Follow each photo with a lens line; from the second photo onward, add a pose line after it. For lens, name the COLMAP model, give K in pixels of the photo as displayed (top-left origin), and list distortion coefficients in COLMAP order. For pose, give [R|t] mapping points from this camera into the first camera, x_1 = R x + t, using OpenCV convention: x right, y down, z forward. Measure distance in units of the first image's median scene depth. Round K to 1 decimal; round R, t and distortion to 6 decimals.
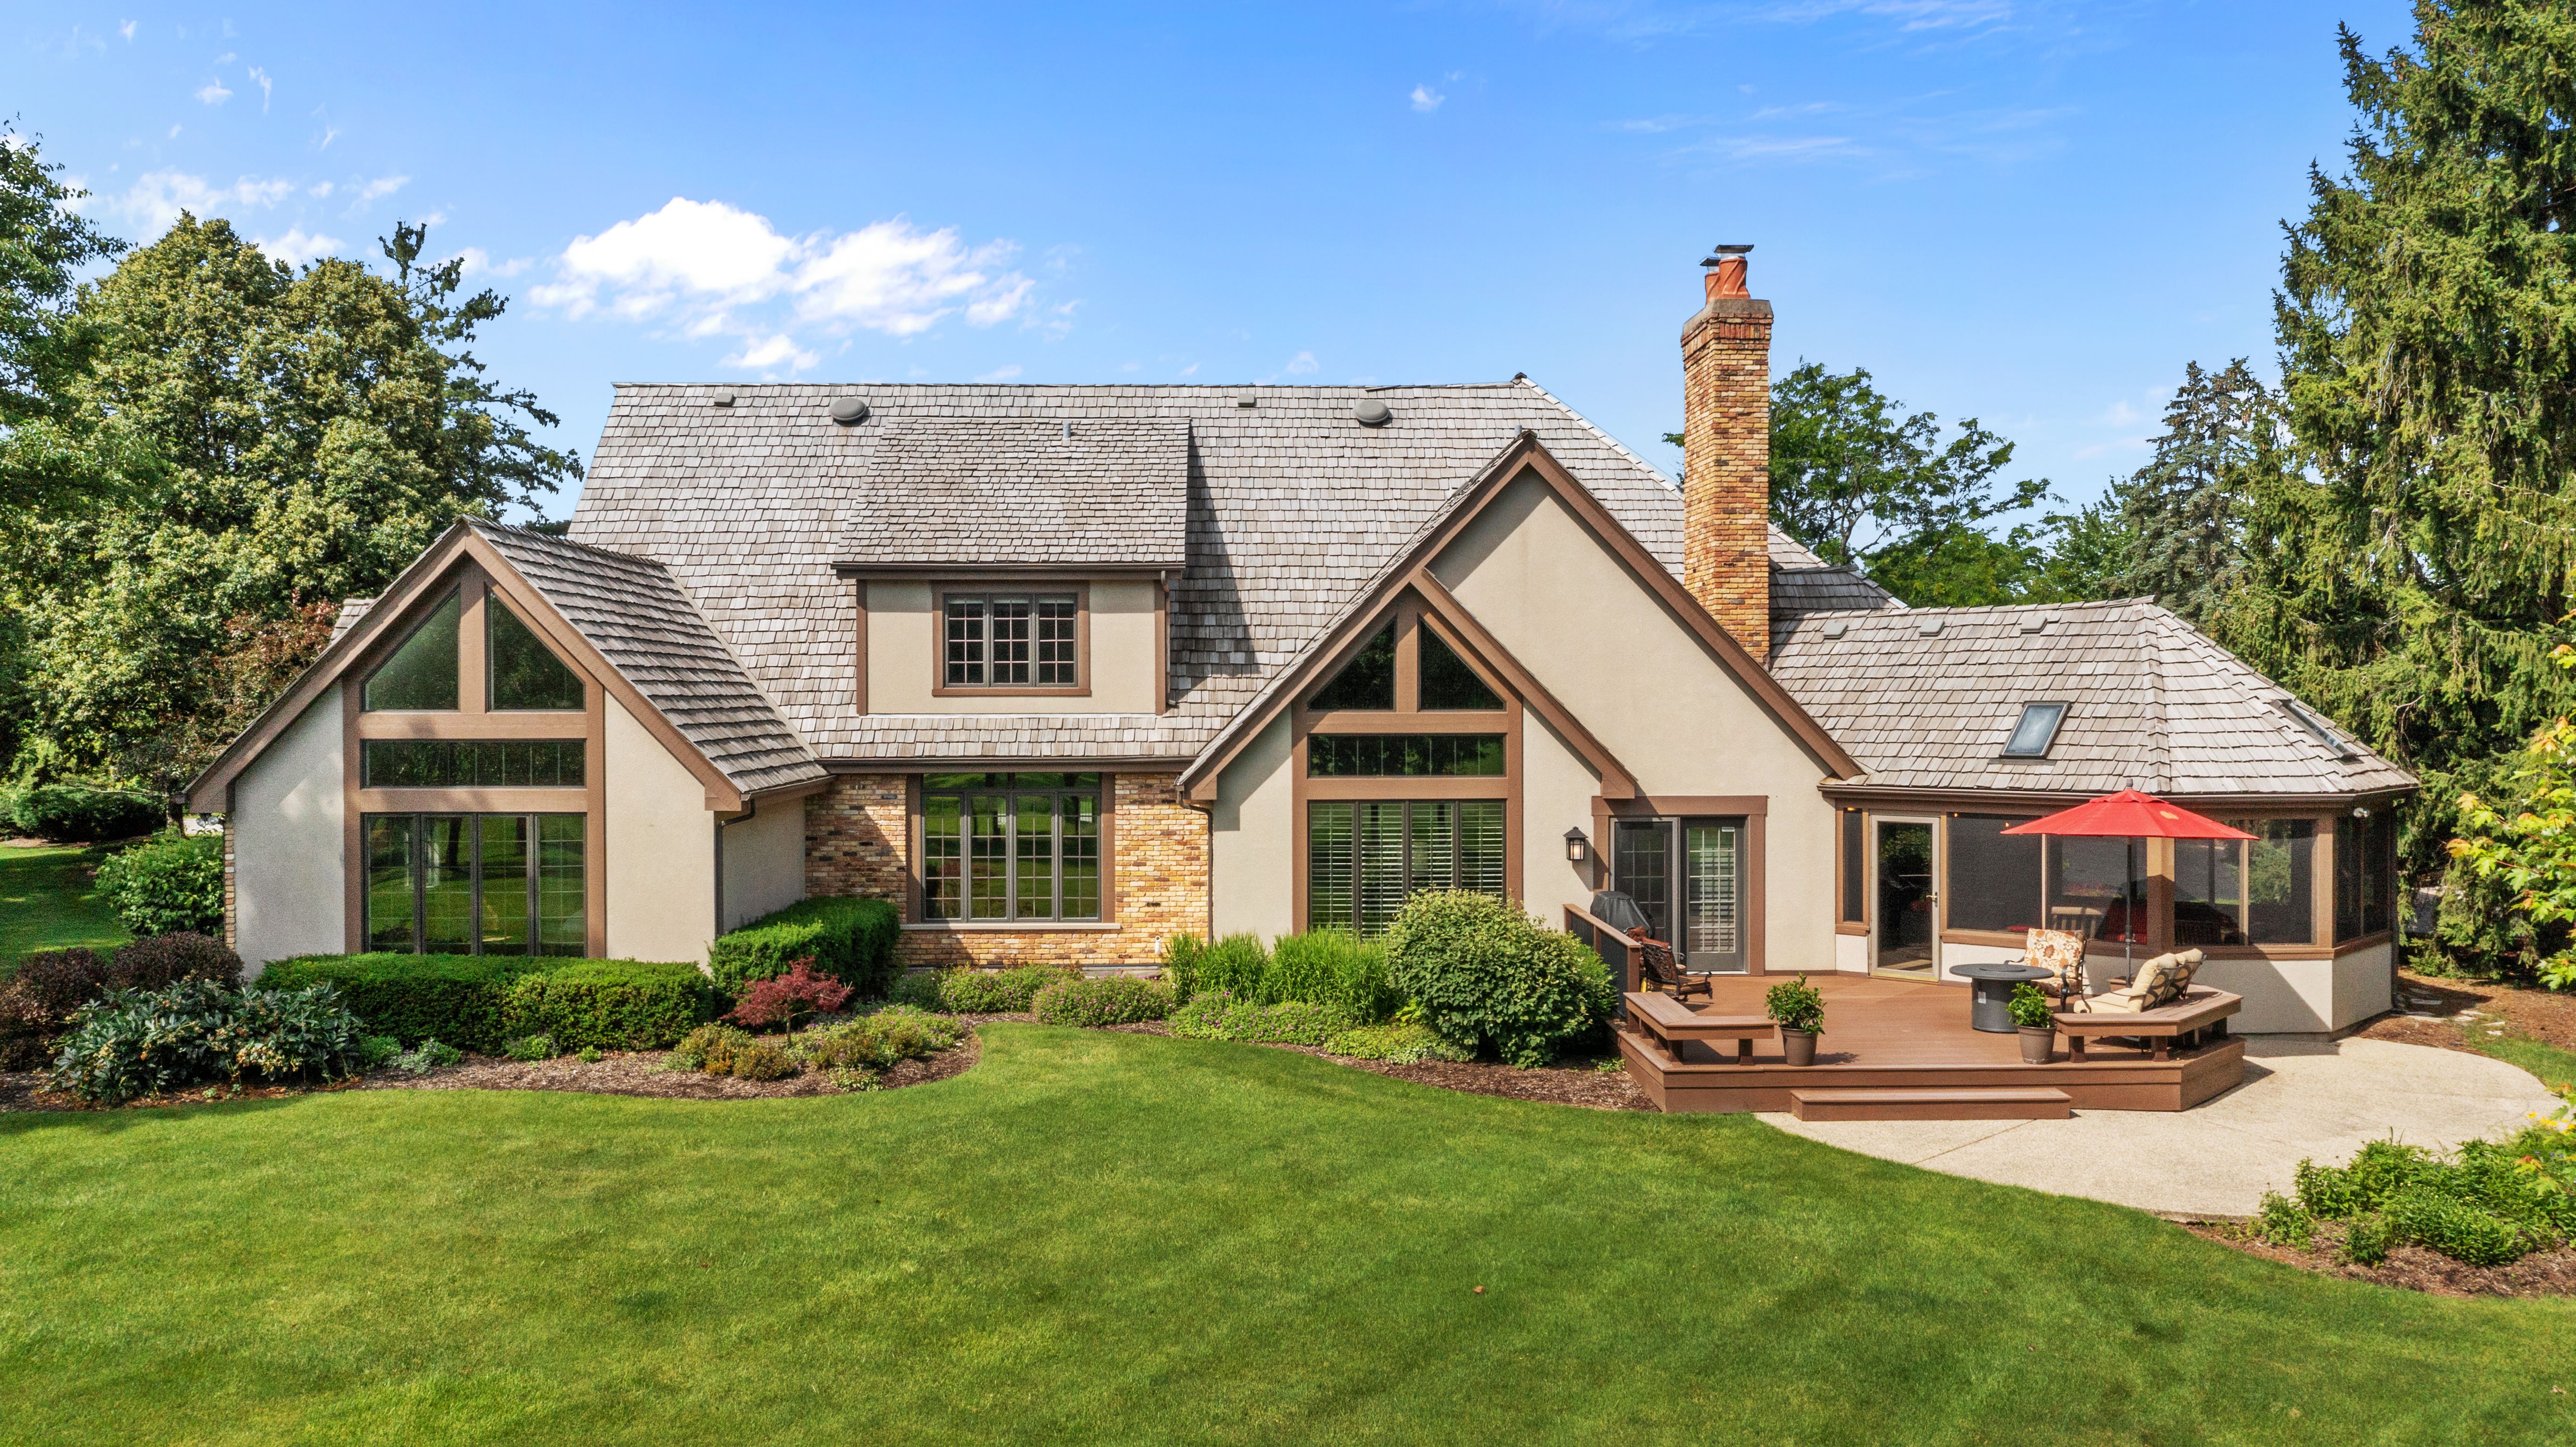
lens RADIAL K [[2028.4, 0, 1288.0], [0, 2028.4, 723.5], [0, 0, 1]] dist [0.008553, 0.009300]
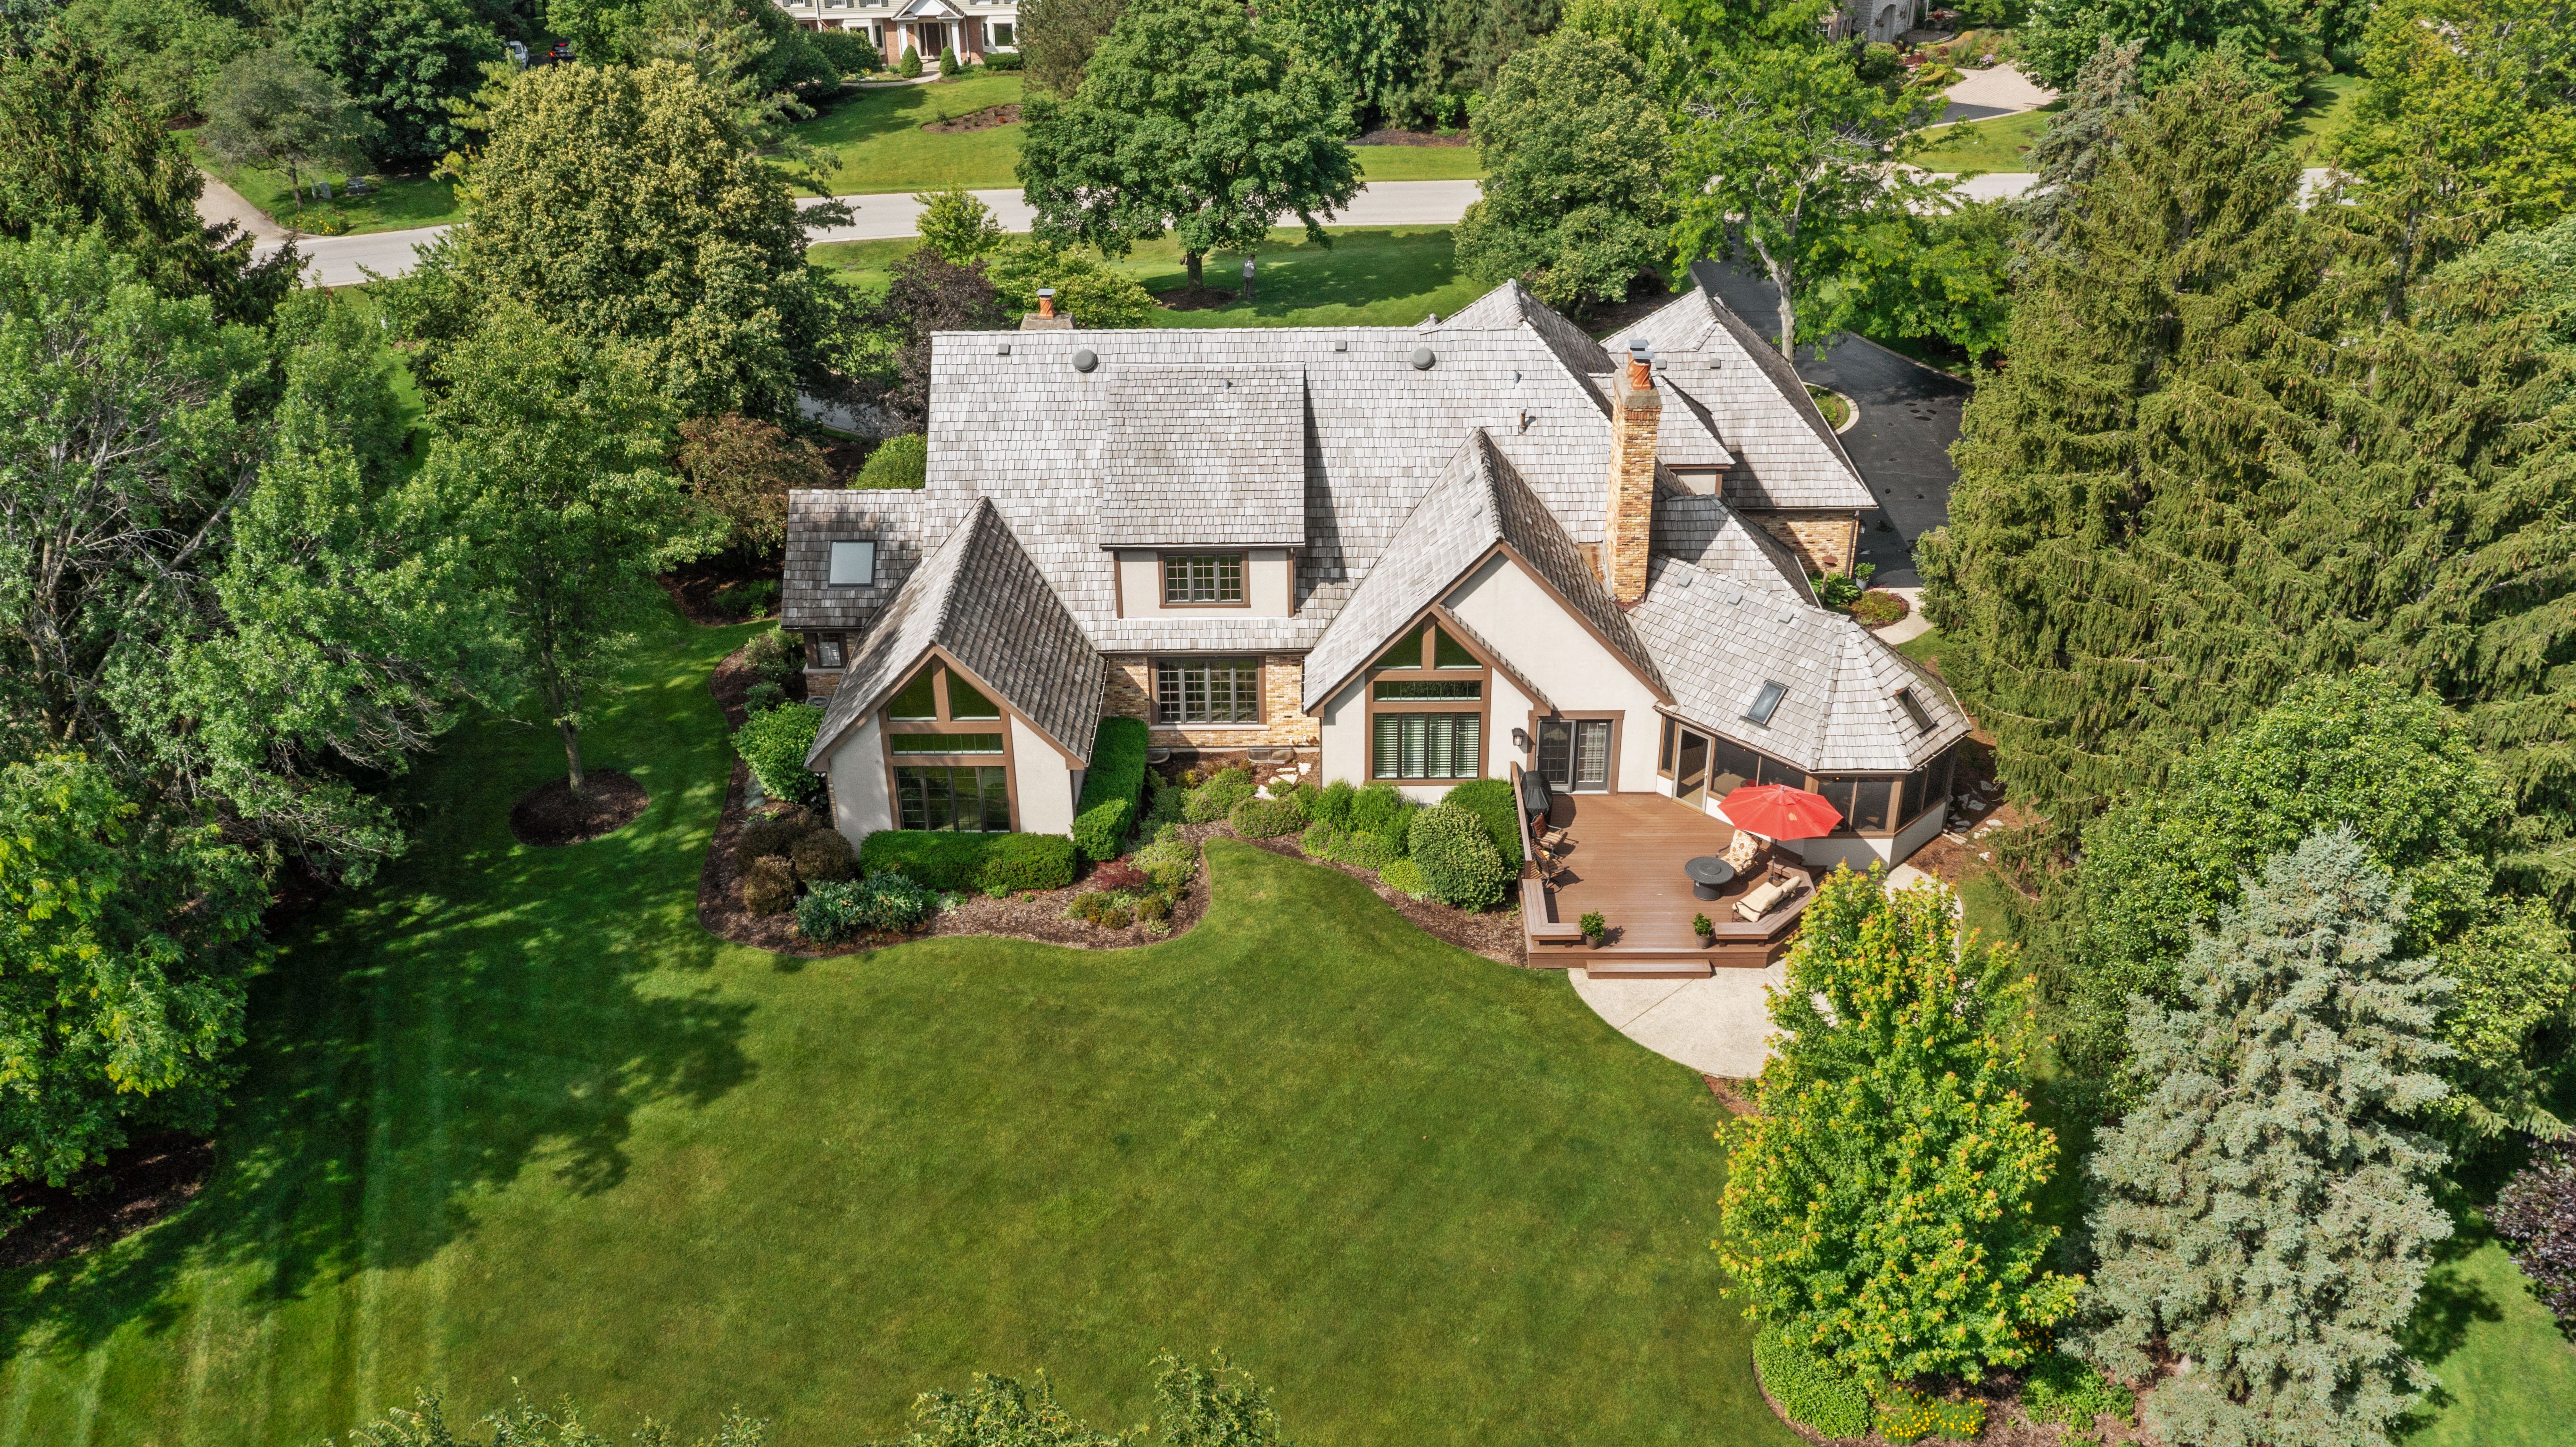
lens RADIAL K [[2028.4, 0, 1288.0], [0, 2028.4, 723.5], [0, 0, 1]] dist [0.008553, 0.009300]
pose [[0.998954, 0.010897, -0.044414, 0.013018], [0.011556, 0.879525, 0.475712, -0.759687], [0.044247, -0.475727, 0.878479, -0.574900]]
